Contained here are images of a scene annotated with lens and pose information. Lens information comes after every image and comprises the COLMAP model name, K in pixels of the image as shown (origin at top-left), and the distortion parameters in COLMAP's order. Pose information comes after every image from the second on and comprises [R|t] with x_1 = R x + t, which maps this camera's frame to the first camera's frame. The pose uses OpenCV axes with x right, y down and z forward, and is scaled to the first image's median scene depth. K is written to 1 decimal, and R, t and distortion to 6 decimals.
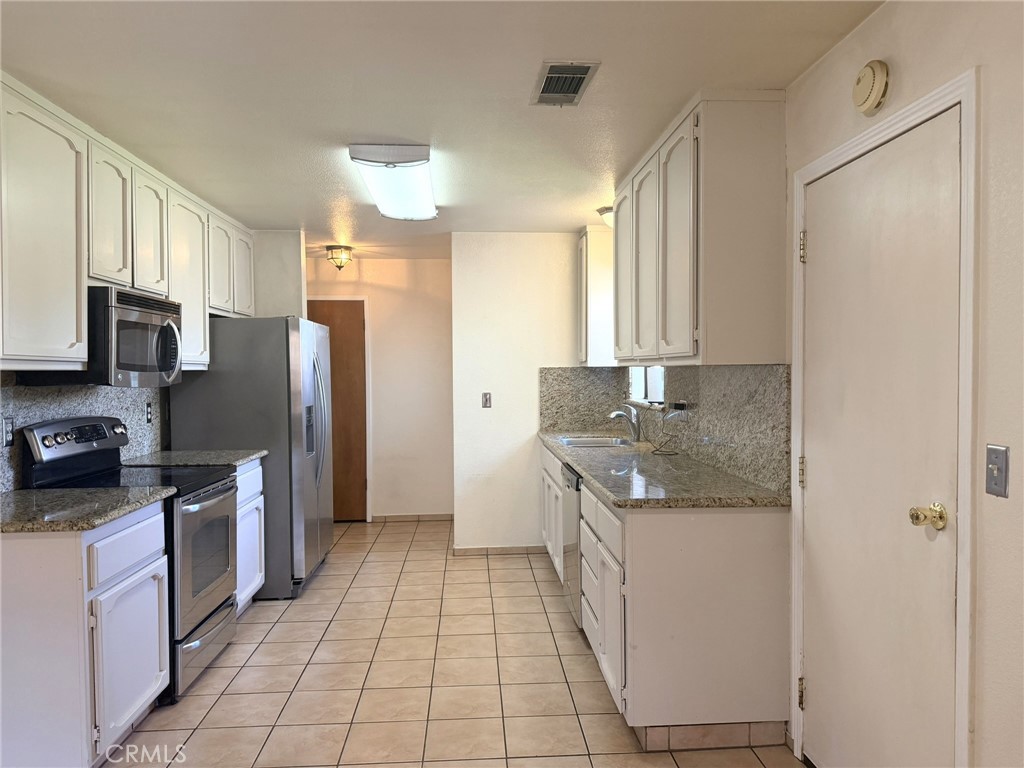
lens RADIAL K [[717.5, 0, 512.0], [0, 717.5, 384.0], [0, 0, 1]] dist [0.133865, -0.208460]
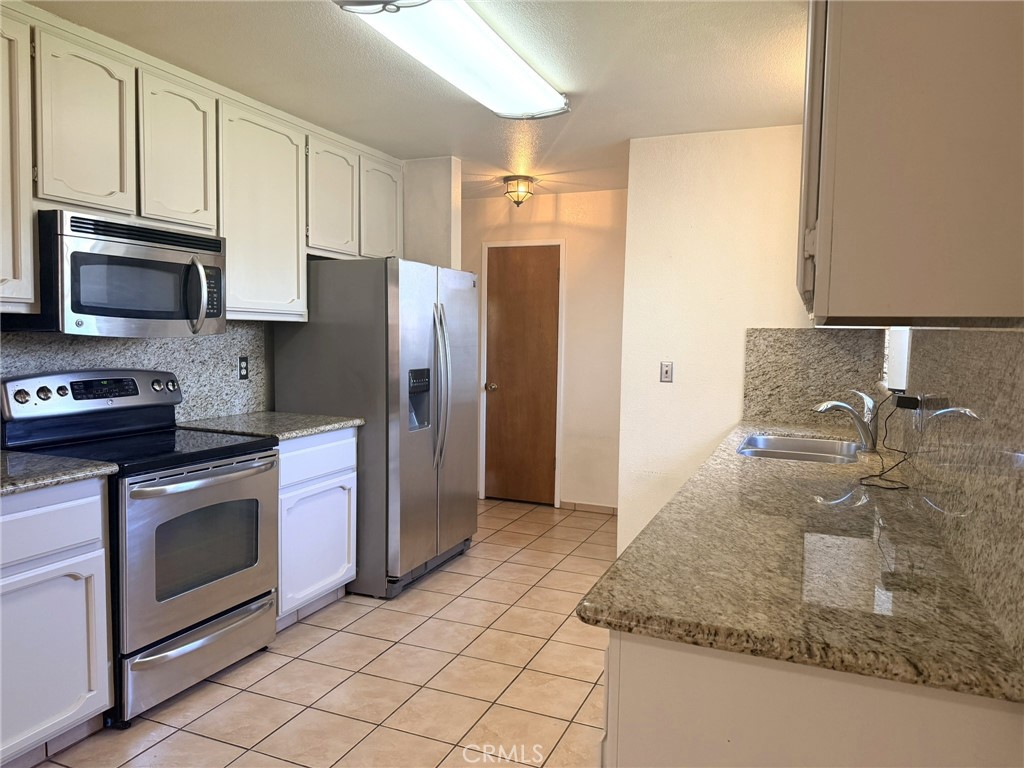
lens RADIAL K [[717.5, 0, 512.0], [0, 717.5, 384.0], [0, 0, 1]] dist [0.133865, -0.208460]
pose [[0.896486, 0.056235, -0.439488, 0.178294], [-0.033435, 0.997671, 0.059456, -0.004315], [0.441808, -0.038607, 0.896278, 0.332719]]
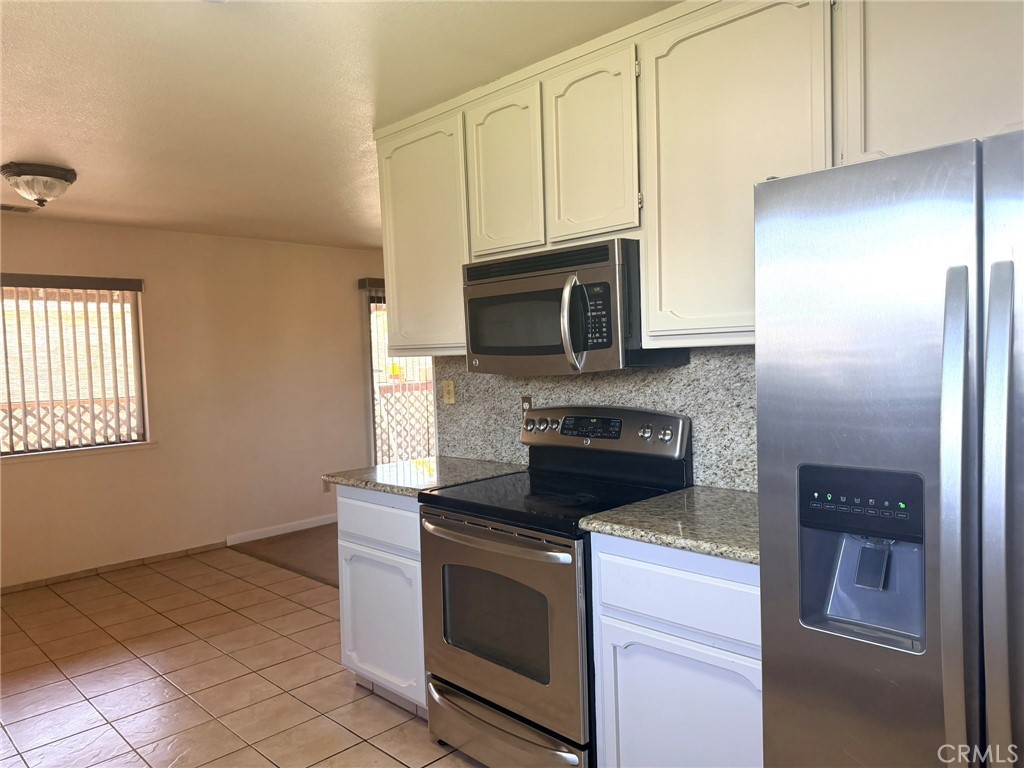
lens RADIAL K [[717.5, 0, 512.0], [0, 717.5, 384.0], [0, 0, 1]] dist [0.133865, -0.208460]
pose [[-0.749076, 0.061518, -0.659622, 0.012273], [0.027971, 0.997728, 0.061286, -0.024764], [0.661894, 0.027458, -0.749095, 1.174224]]
